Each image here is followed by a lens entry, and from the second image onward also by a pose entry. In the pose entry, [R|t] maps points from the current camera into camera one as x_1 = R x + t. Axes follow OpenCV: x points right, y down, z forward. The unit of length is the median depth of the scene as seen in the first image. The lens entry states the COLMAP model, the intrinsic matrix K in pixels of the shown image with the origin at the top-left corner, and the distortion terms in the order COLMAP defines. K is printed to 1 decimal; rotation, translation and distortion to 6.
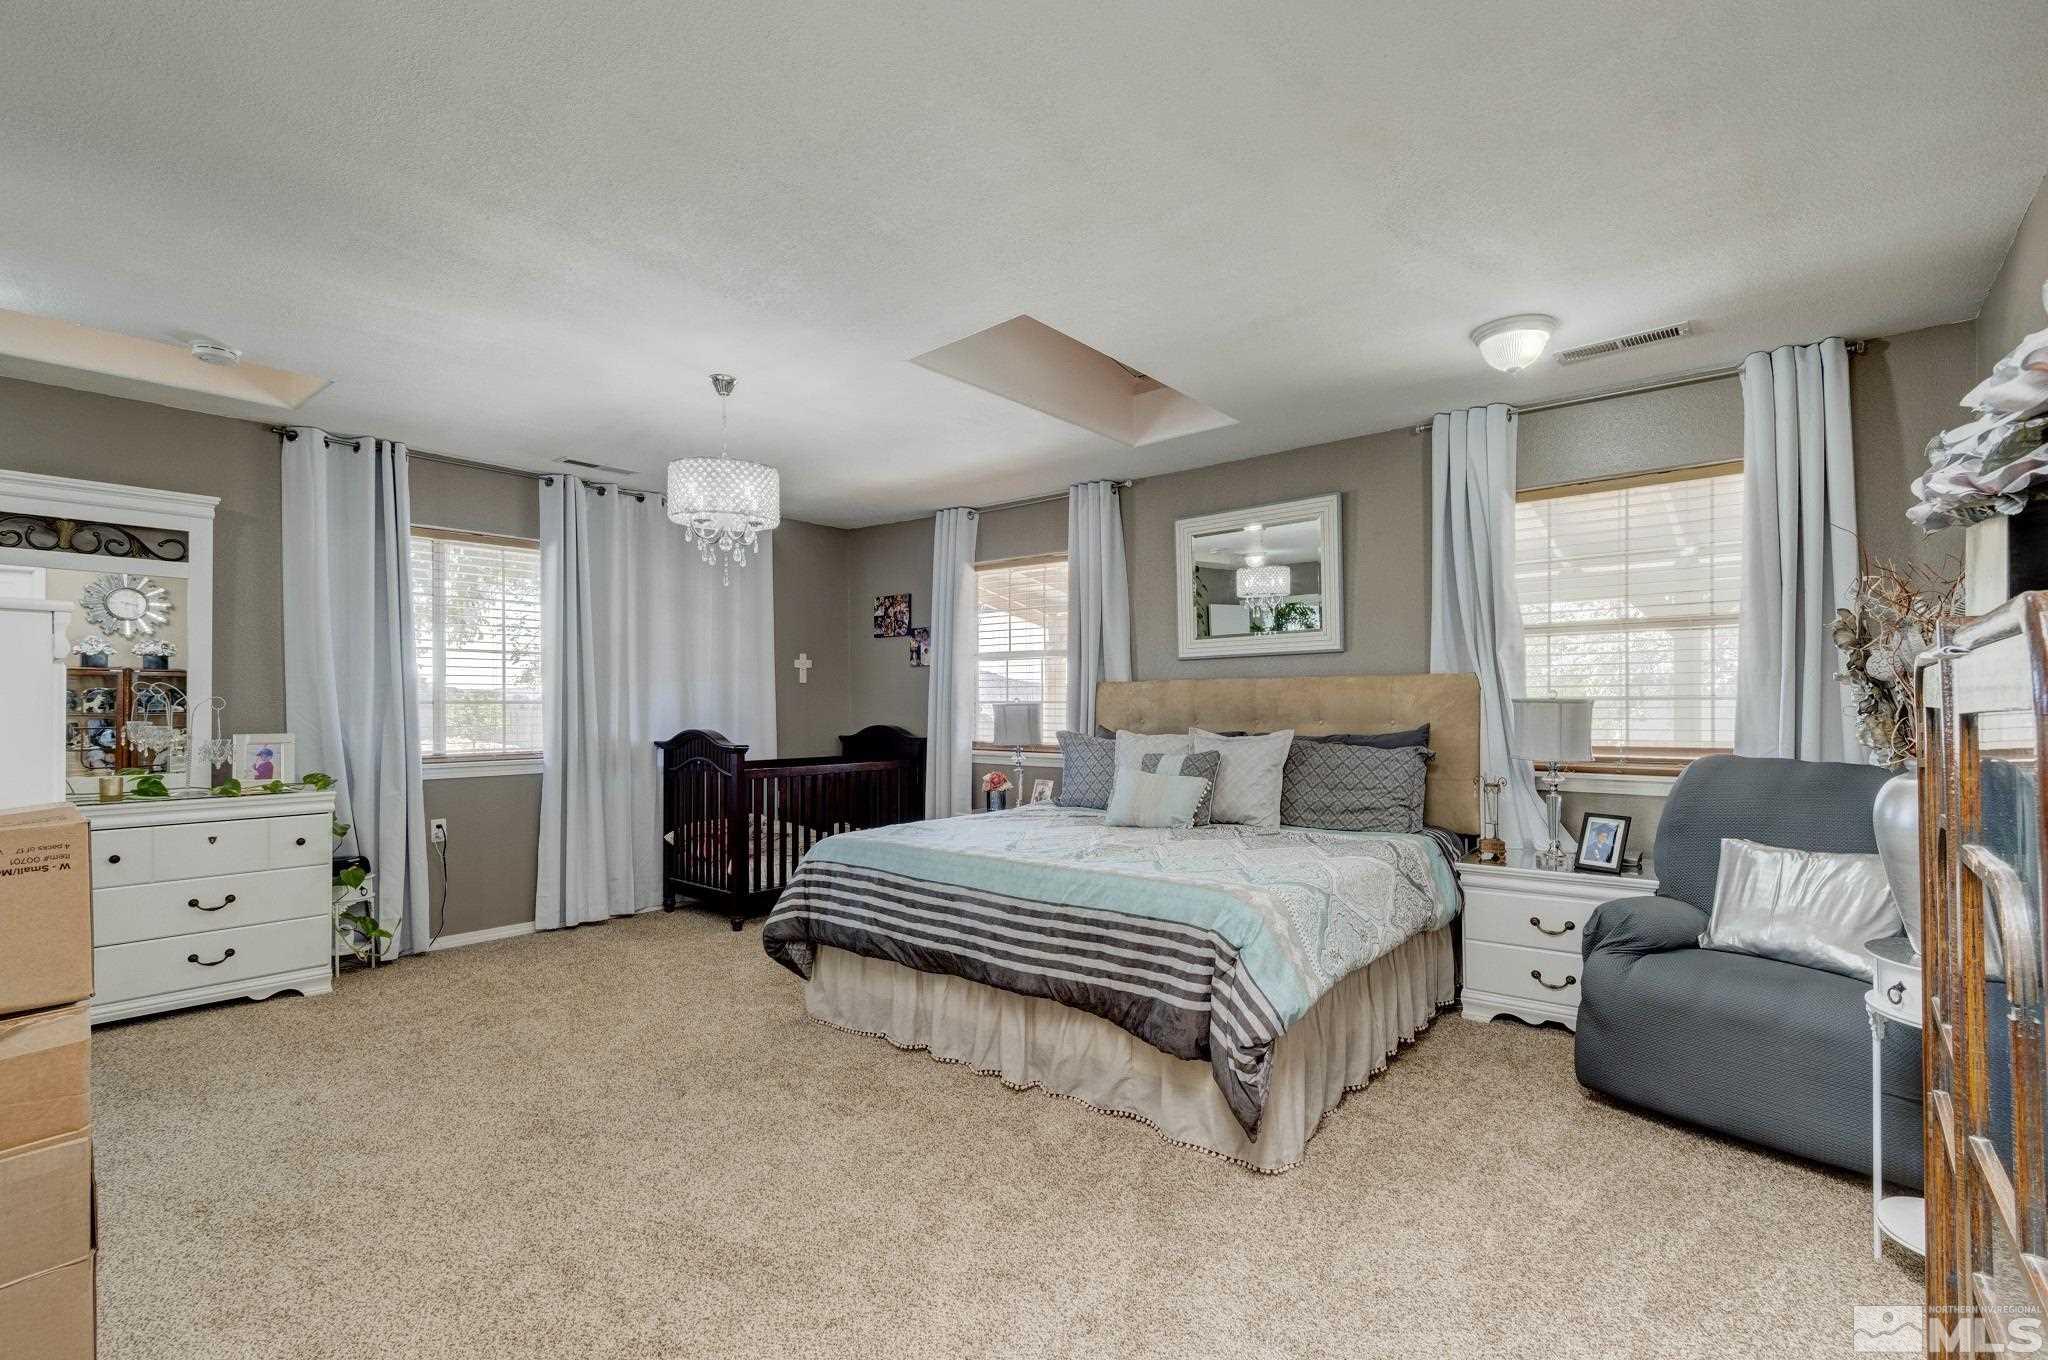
lens RADIAL K [[951.4, 0, 1033.6], [0, 951.4, 708.8], [0, 0, 1]] dist [-0.001269, -0.000859]
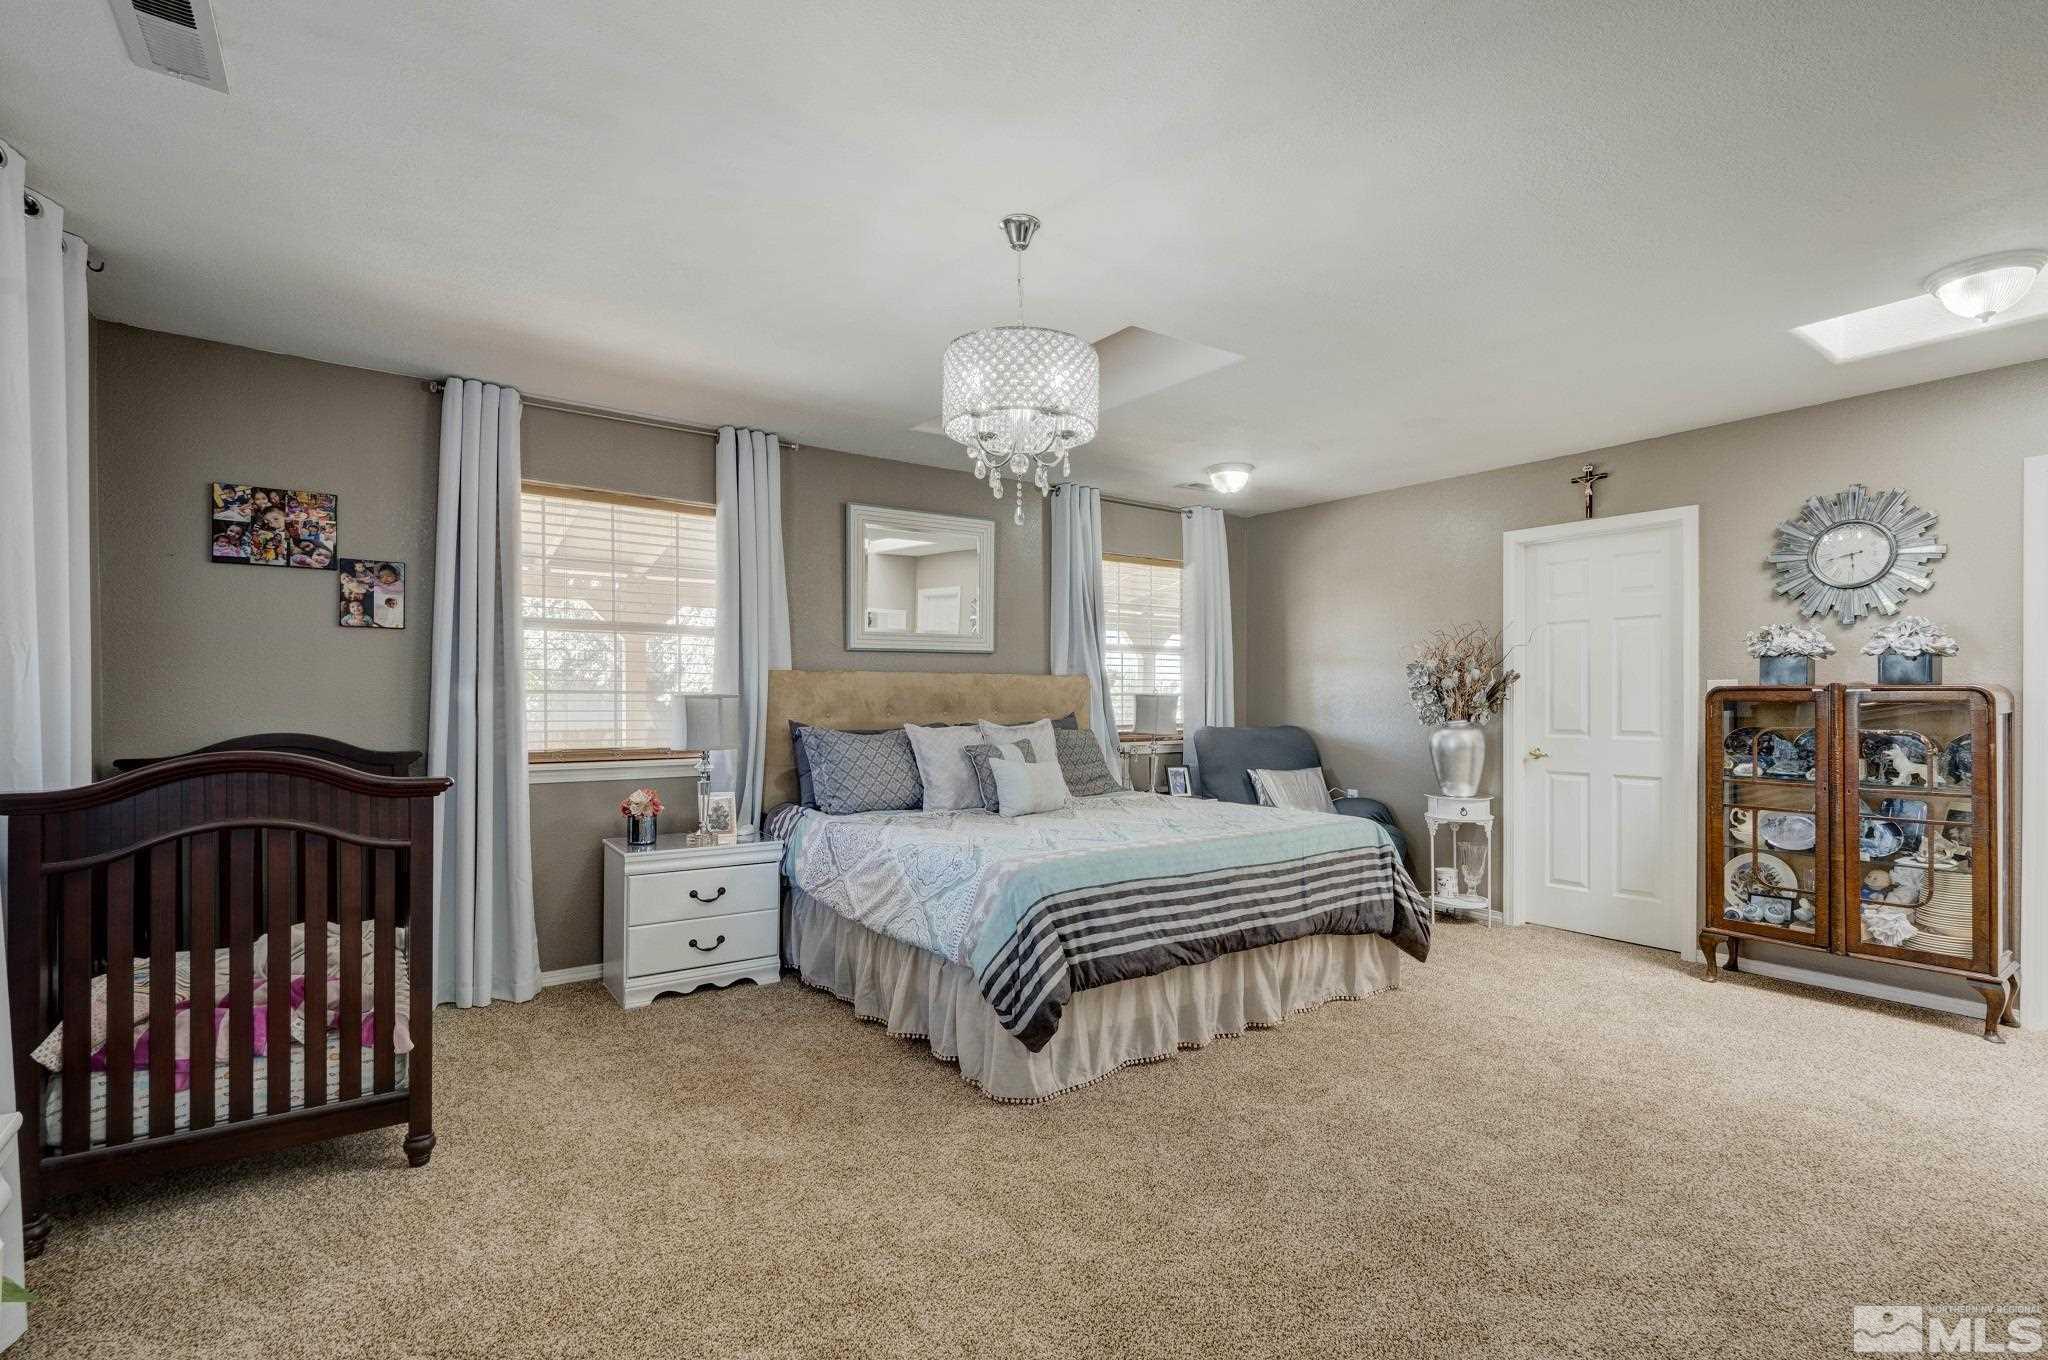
lens RADIAL K [[951.4, 0, 1014.3], [0, 951.4, 689.7], [0, 0, 1]] dist [-0.001269, -0.000859]
pose [[0.236868, 0.011691, 0.971472, -1.034104], [0.001657, 0.999921, -0.012437, 0.000511], [-0.971541, 0.004555, 0.236830, 0.869059]]
